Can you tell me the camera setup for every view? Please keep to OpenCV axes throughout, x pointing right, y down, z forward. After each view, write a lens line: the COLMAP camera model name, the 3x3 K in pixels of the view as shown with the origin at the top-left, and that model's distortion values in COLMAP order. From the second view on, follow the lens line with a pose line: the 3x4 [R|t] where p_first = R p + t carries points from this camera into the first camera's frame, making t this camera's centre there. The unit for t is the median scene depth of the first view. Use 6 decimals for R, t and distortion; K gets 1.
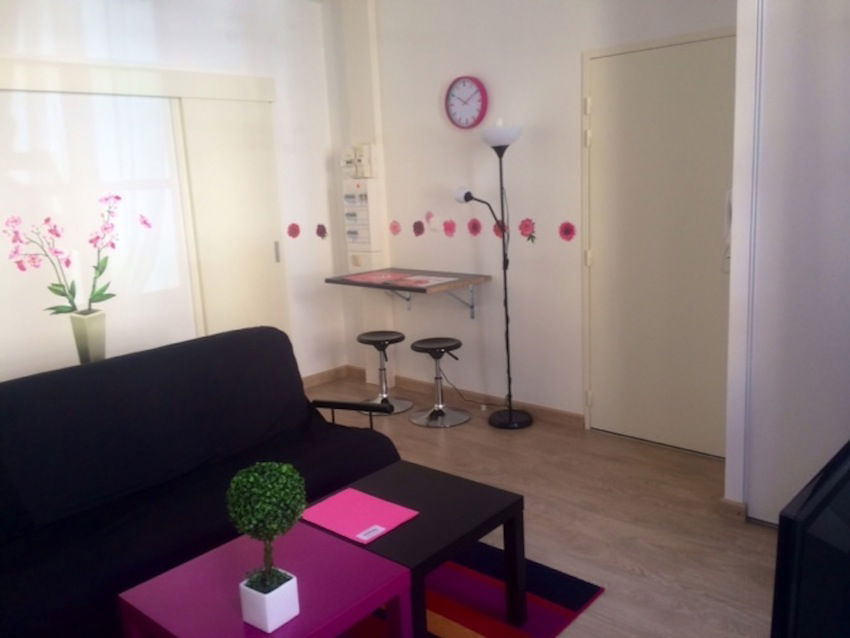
lens RADIAL K [[728.1, 0, 425.0], [0, 728.1, 319.0], [0, 0, 1]] dist [0.070386, -0.100882]
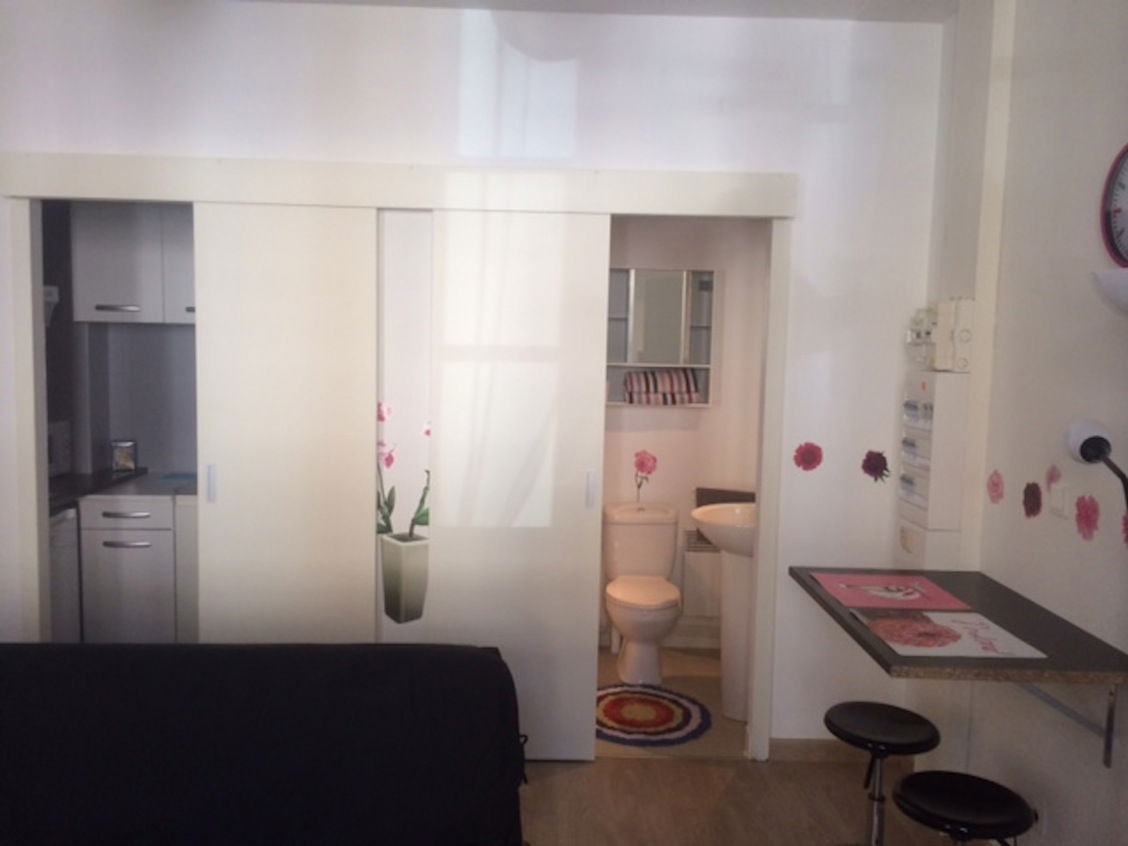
lens RADIAL K [[966.2, 0, 564.0], [0, 966.2, 423.0], [0, 0, 1]] dist [0.070386, -0.100882]
pose [[0.683095, 0.130041, -0.718658, 0.215766], [-0.194953, 0.980781, -0.007833, -0.116167], [0.703828, 0.145455, 0.695319, 0.434488]]
